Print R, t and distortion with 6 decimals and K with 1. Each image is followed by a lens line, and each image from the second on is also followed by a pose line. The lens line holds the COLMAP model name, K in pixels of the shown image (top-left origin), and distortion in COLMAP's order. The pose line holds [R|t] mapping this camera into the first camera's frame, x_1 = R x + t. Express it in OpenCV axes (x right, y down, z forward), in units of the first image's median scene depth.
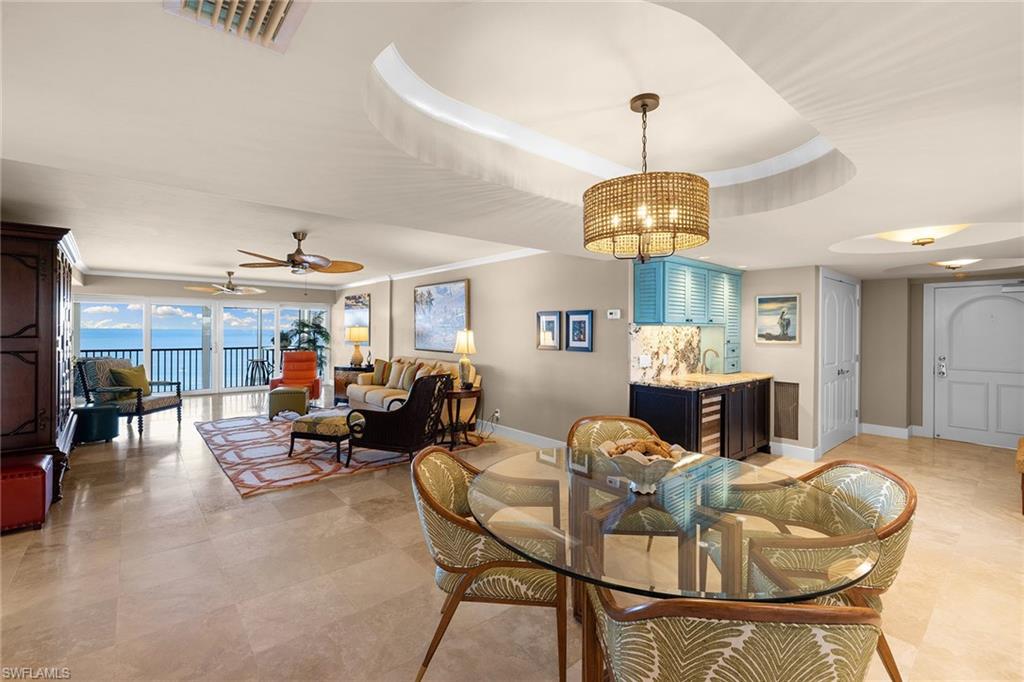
lens RADIAL K [[435.1, 0, 506.0], [0, 435.1, 329.6], [0, 0, 1]] dist [-0.001873, 0.000904]
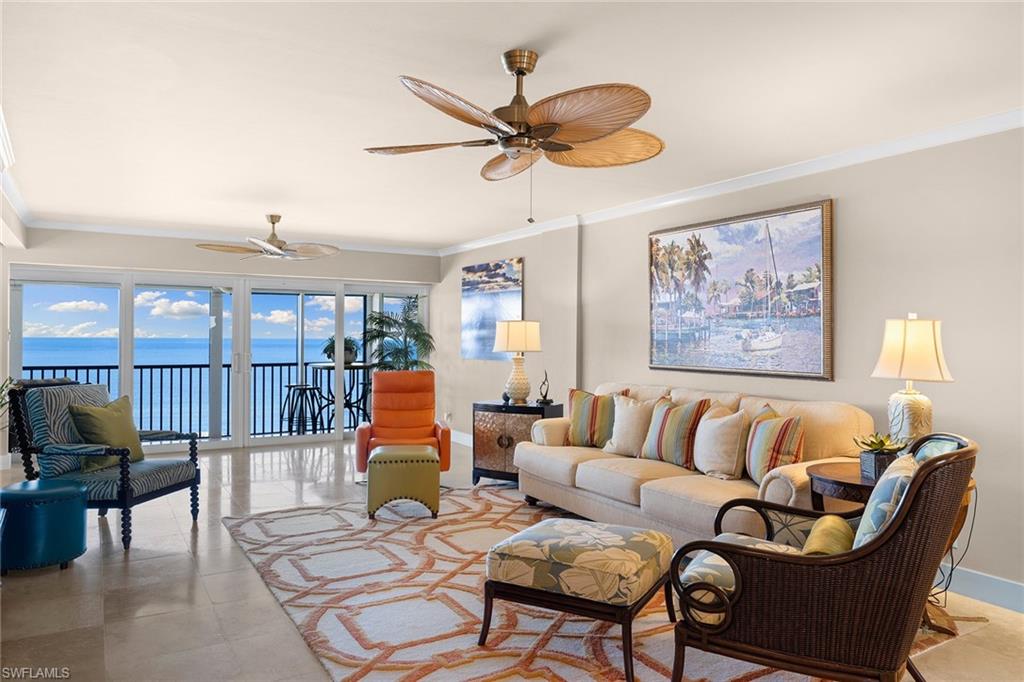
lens RADIAL K [[695.2, 0, 511.6], [0, 695.2, 335.2], [0, 0, 1]] dist [-0.000113, -0.000034]
pose [[0.985971, -0.001703, -0.166906, -0.241400], [0.001023, 0.999991, -0.004158, 0.013288], [0.166911, 0.003929, 0.985964, 0.260031]]
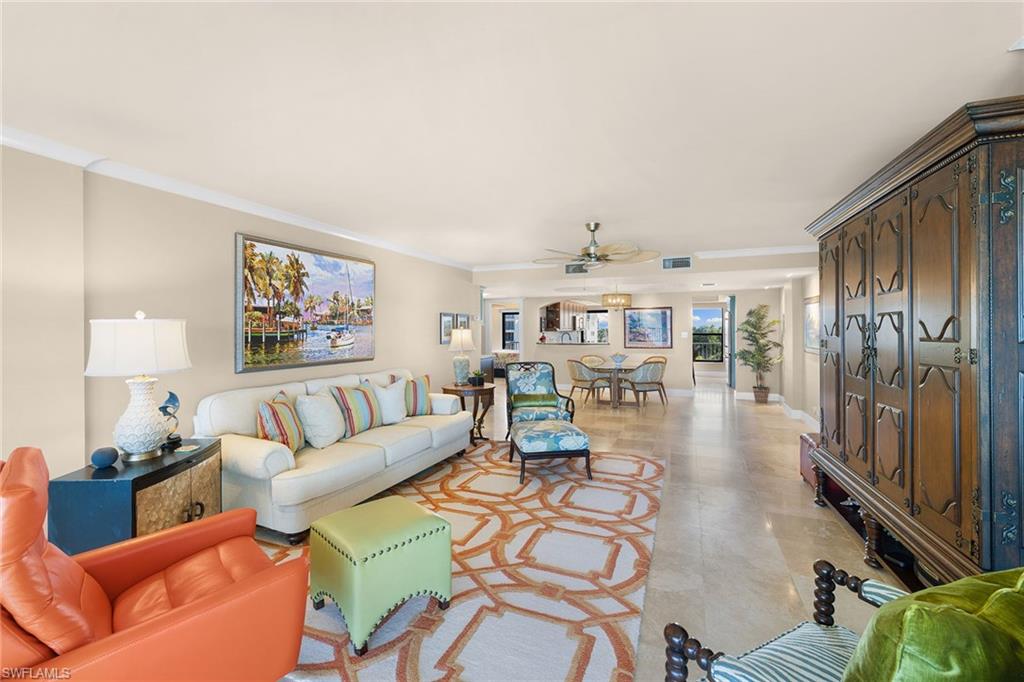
lens RADIAL K [[435.1, 0, 506.0], [0, 435.1, 329.6], [0, 0, 1]] dist [-0.001873, 0.000904]
pose [[-0.444292, -0.002890, 0.895877, -0.770399], [0.003559, 0.999981, 0.004990, -0.000336], [-0.895875, 0.005405, -0.444274, 0.994246]]
